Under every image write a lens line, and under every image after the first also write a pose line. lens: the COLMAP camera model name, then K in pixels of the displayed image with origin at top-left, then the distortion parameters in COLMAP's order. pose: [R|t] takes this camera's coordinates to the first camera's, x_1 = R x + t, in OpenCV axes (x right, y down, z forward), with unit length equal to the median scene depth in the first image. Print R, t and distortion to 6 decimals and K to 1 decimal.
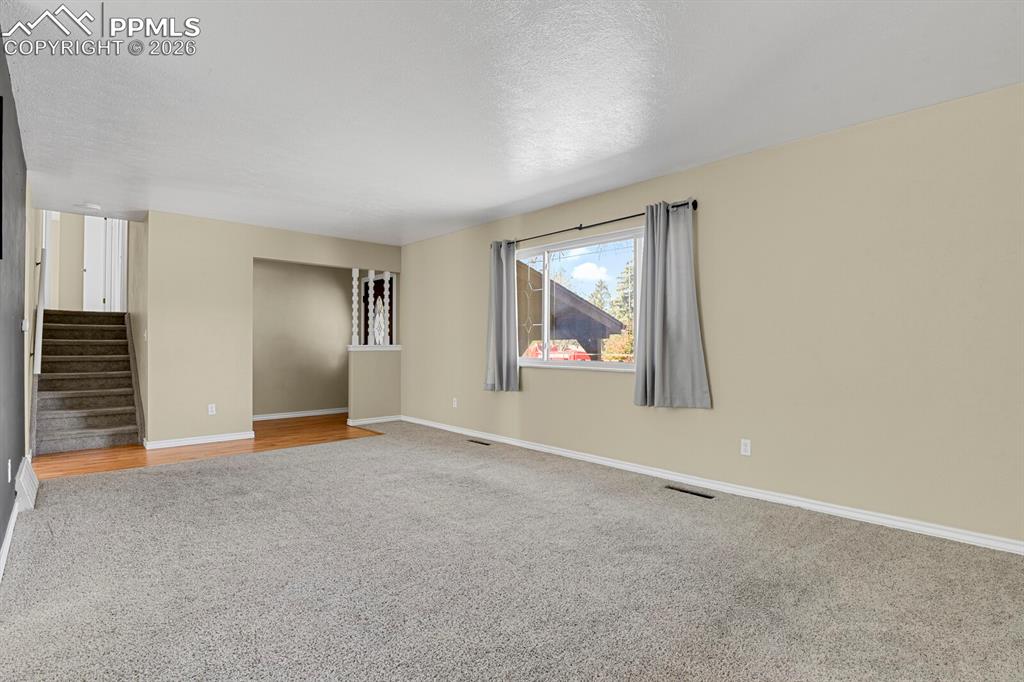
lens RADIAL K [[500.7, 0, 510.8], [0, 500.7, 341.0], [0, 0, 1]] dist [-0.002952, -0.000679]
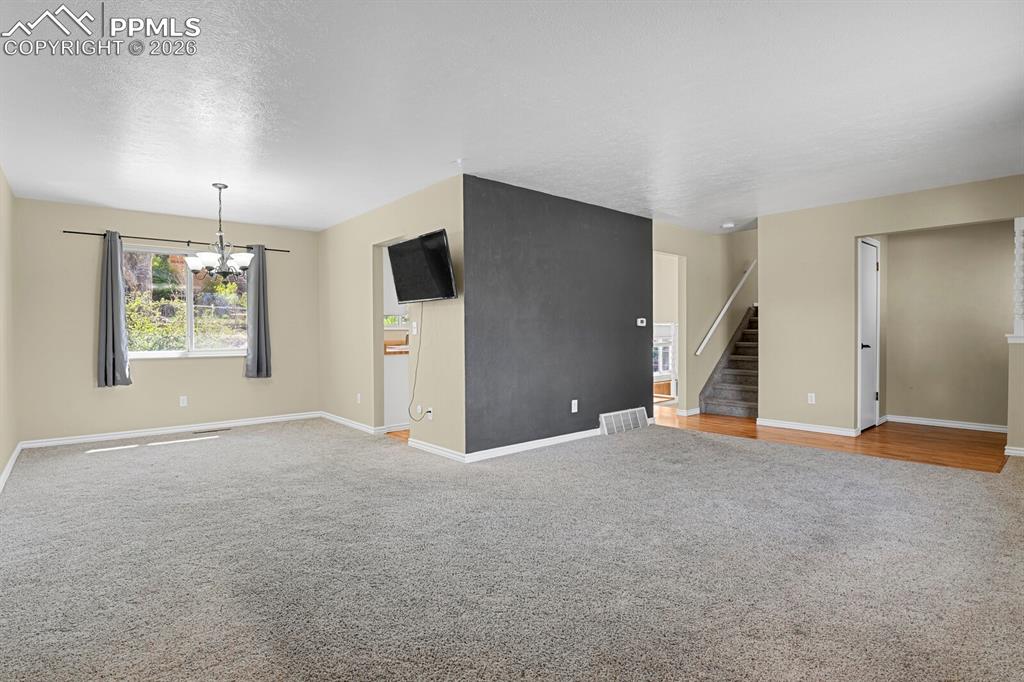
lens RADIAL K [[500.7, 0, 512.3], [0, 500.7, 336.9], [0, 0, 1]] dist [-0.002952, -0.000679]
pose [[0.000691, 0.004954, -0.999987, 0.496939], [0.008025, 0.999955, 0.004959, 0.004602], [0.999968, -0.008029, 0.000651, 0.503716]]
